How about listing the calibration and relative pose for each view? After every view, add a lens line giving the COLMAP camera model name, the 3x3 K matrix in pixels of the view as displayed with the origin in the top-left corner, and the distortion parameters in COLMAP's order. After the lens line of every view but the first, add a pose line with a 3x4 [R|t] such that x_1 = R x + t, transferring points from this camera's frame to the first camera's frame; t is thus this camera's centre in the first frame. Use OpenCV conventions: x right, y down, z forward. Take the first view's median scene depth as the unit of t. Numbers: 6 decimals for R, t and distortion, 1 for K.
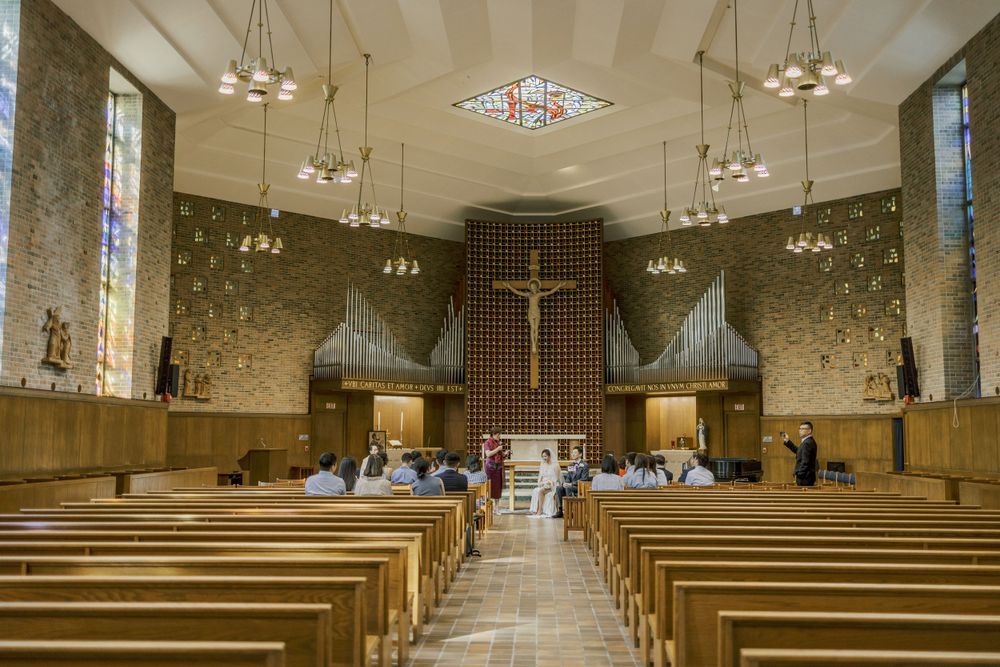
lens RADIAL K [[971.6, 0, 500.0], [0, 971.6, 333.5], [0, 0, 1]] dist [0.002288, 0.019299]
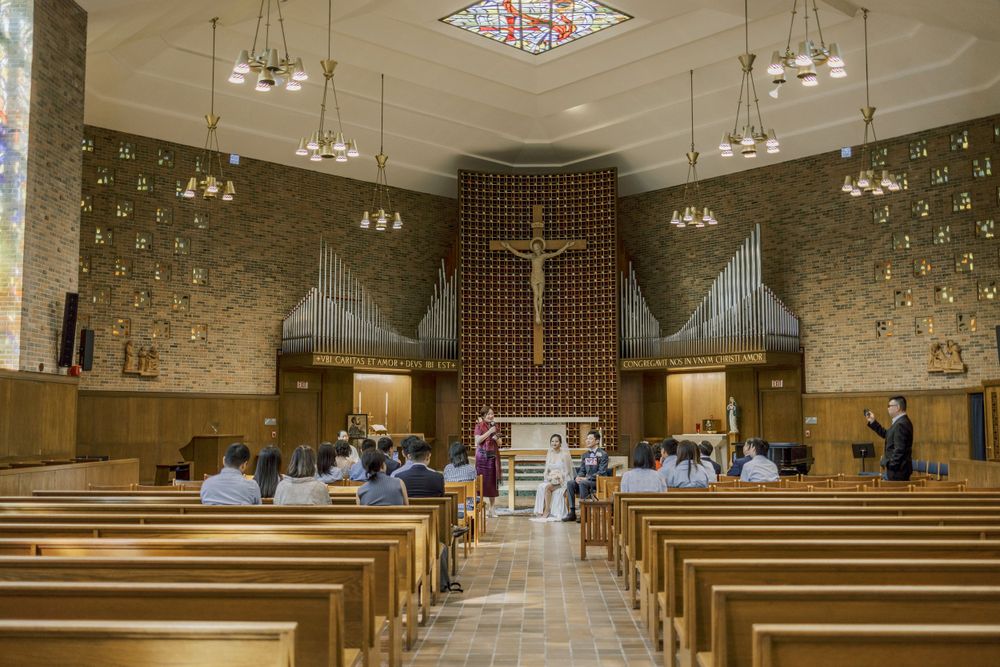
lens RADIAL K [[971.3, 0, 504.4], [0, 971.3, 335.5], [0, 0, 1]] dist [-0.069442, -0.013585]
pose [[0.999991, -0.004027, 0.001486, 0.004282], [0.004000, 0.999838, 0.017558, 0.017387], [-0.001557, -0.017552, 0.999845, 0.150653]]
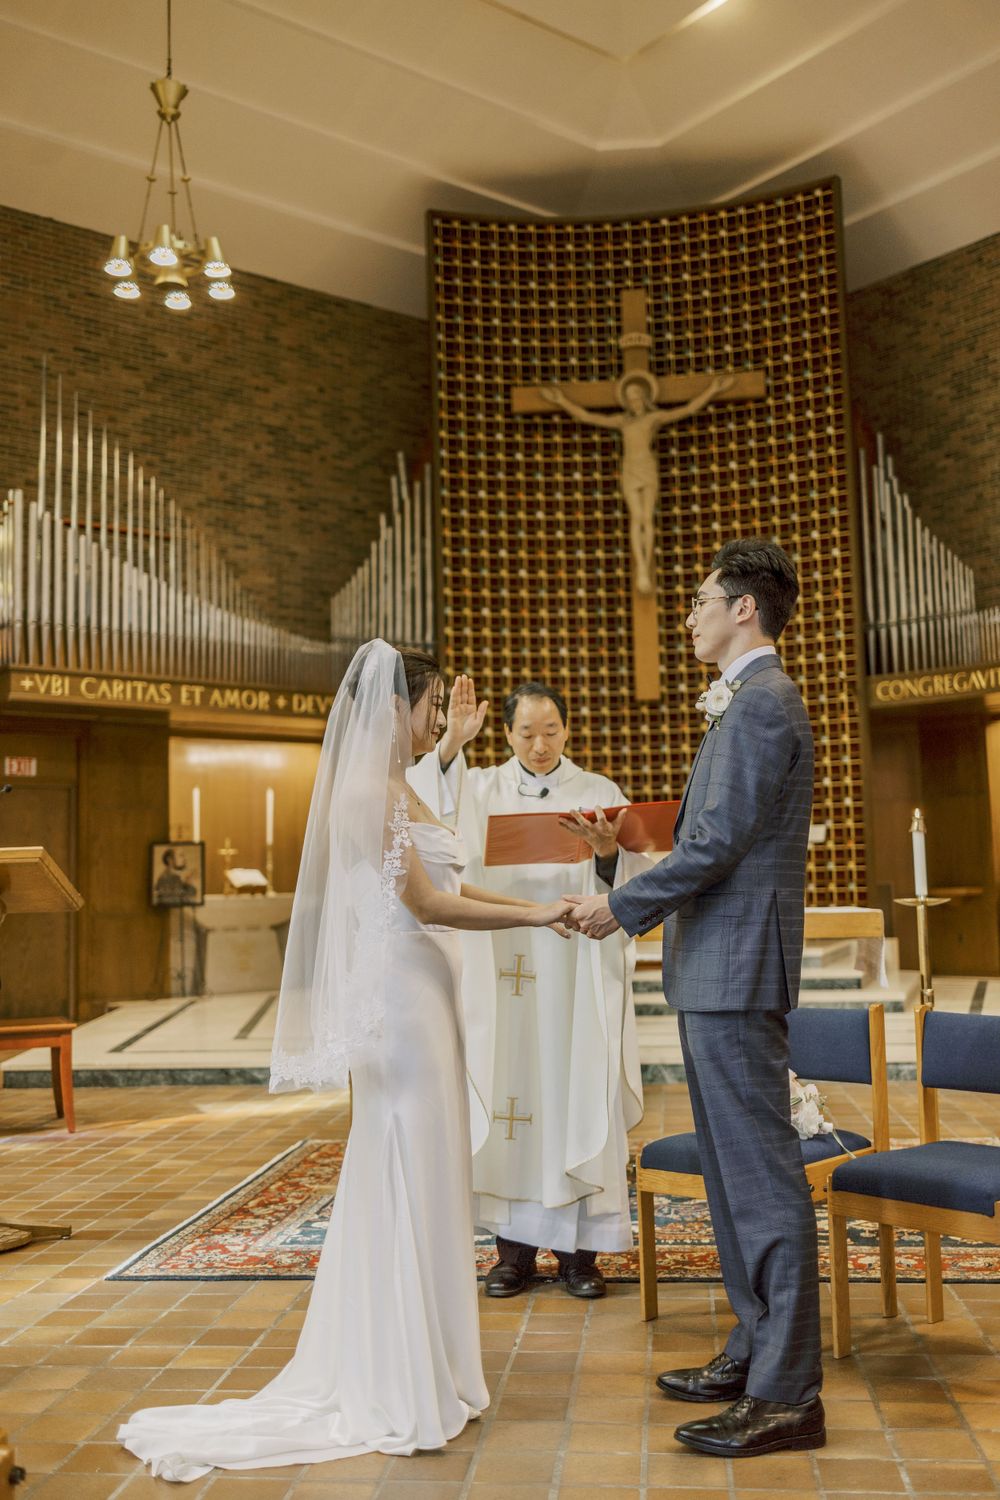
lens RADIAL K [[1460.1, 0, 500.3], [0, 1460.1, 732.8], [0, 0, 1]] dist [0.004896, 0.003449]
pose [[0.996531, -0.035404, -0.075318, 0.024924], [0.035220, 0.999372, -0.003774, 0.075678], [0.075405, 0.001108, 0.997152, 0.562358]]
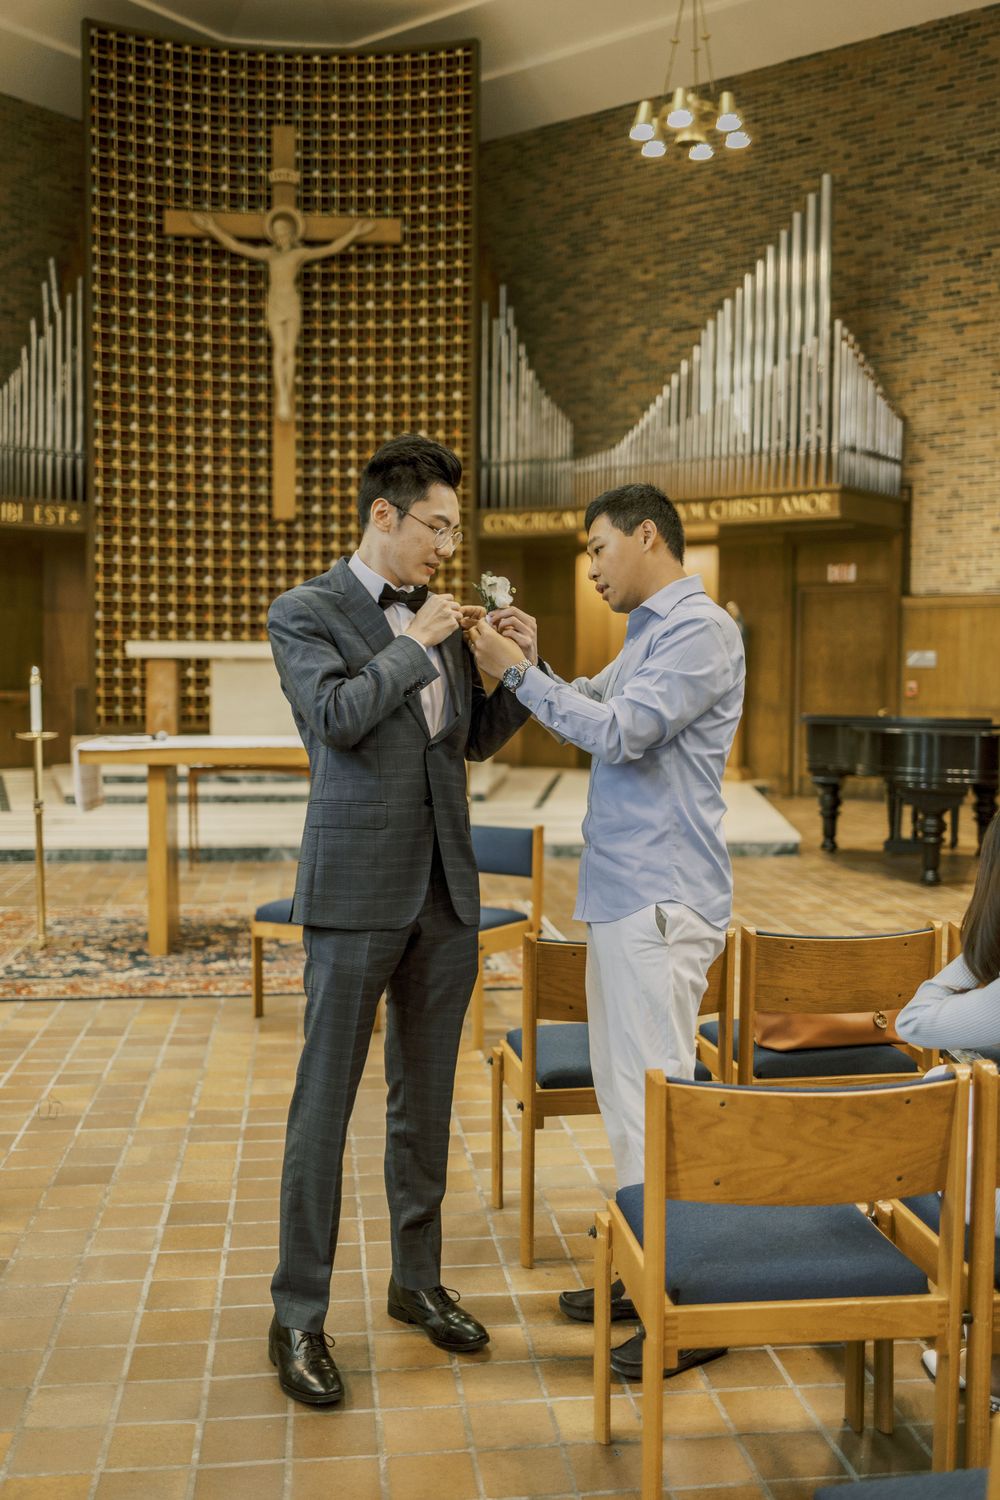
lens RADIAL K [[1470.3, 0, 482.1], [0, 1470.3, 729.7], [0, 0, 1]] dist [-0.000696, -0.001748]
pose [[0.987989, -0.003443, 0.154485, 0.026013], [-0.019910, 0.988582, 0.149362, 0.056747], [-0.153235, -0.150644, 0.976640, 0.492334]]
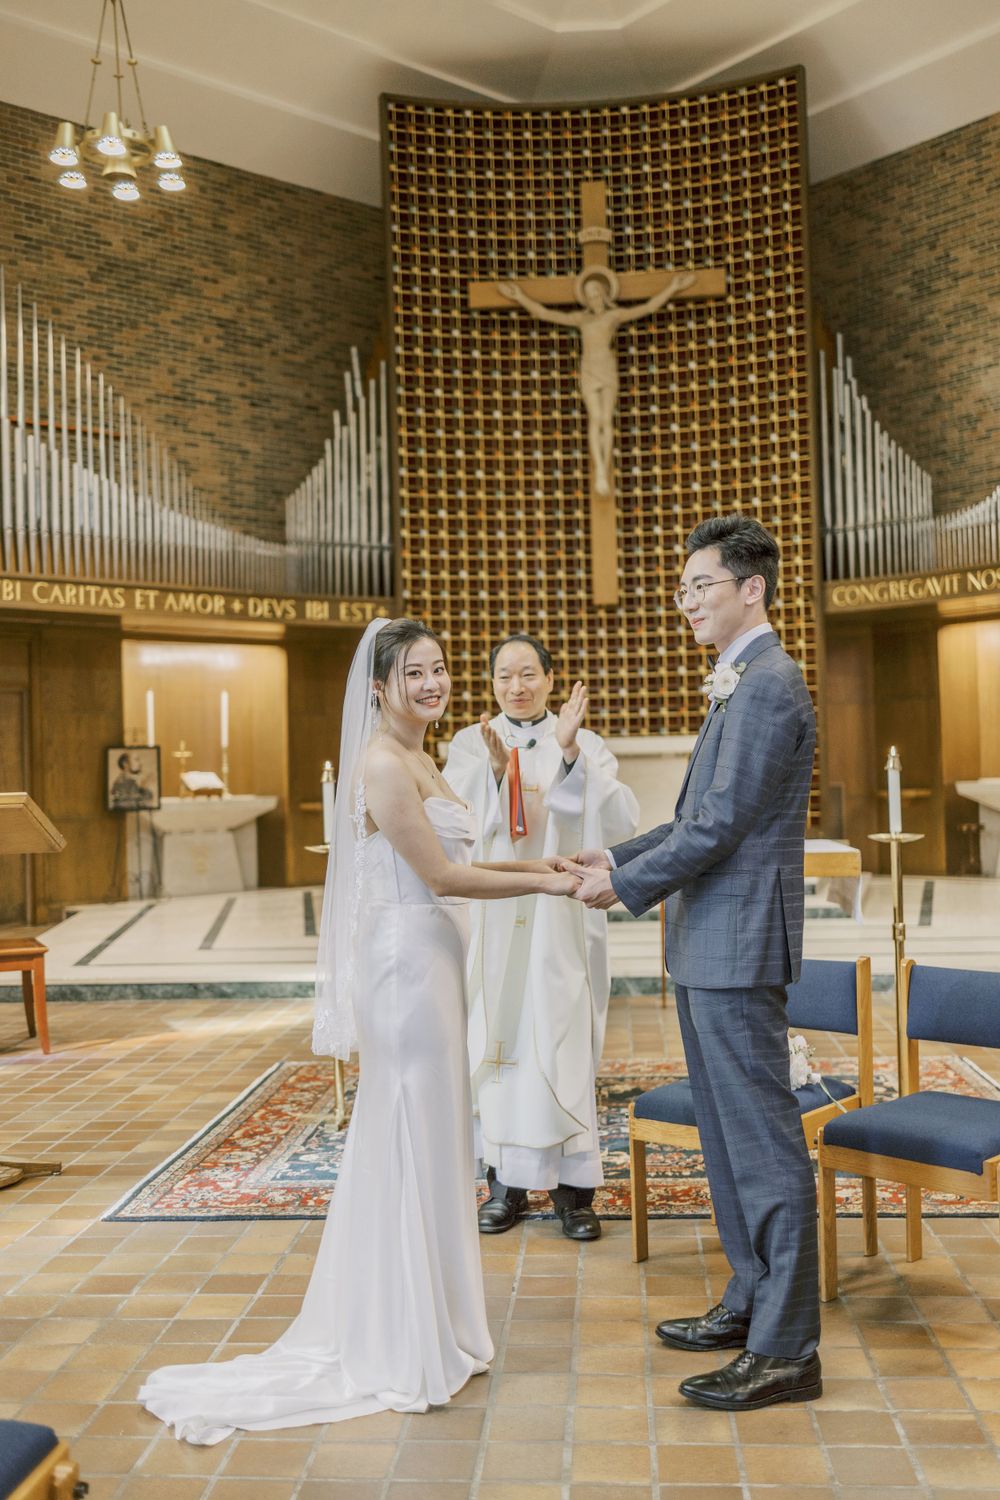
lens RADIAL K [[1460.1, 0, 500.3], [0, 1460.1, 732.8], [0, 0, 1]] dist [0.004896, 0.003449]
pose [[0.998775, -0.030060, -0.039318, 0.020031], [0.033002, 0.996525, 0.076474, 0.068155], [0.036882, -0.077678, 0.996296, 0.562266]]
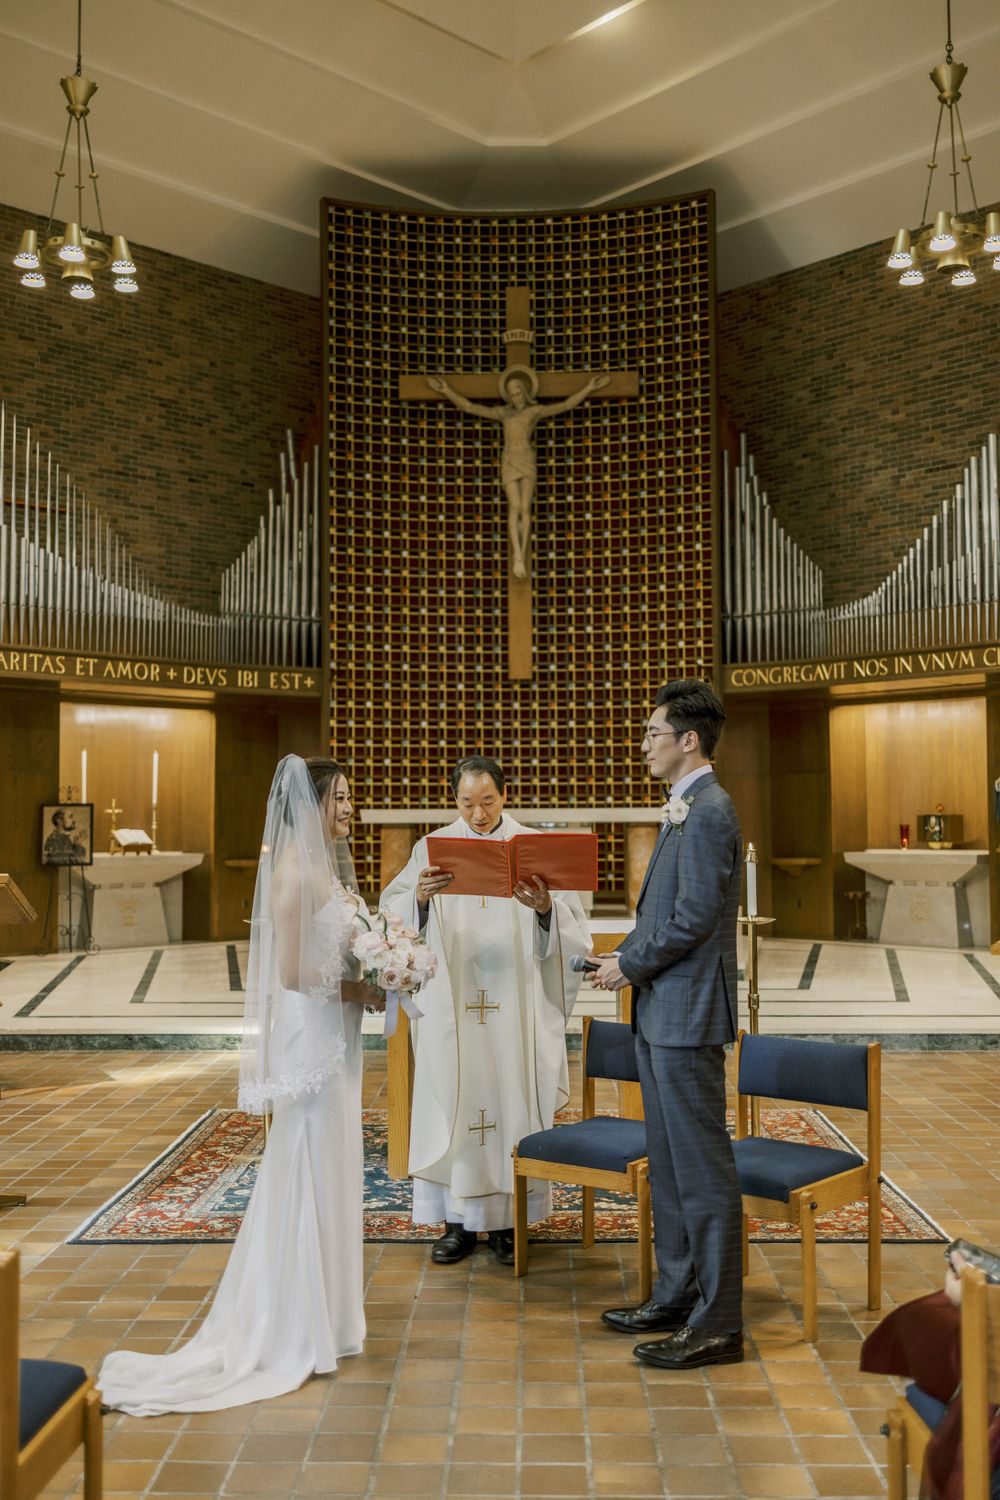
lens RADIAL K [[1457.4, 0, 492.2], [0, 1457.4, 730.4], [0, 0, 1]] dist [0.002288, 0.019299]
pose [[0.999918, -0.007249, 0.010536, 0.021796], [0.006791, 0.999060, 0.042821, 0.058498], [-0.010837, -0.042746, 0.999027, 0.530183]]
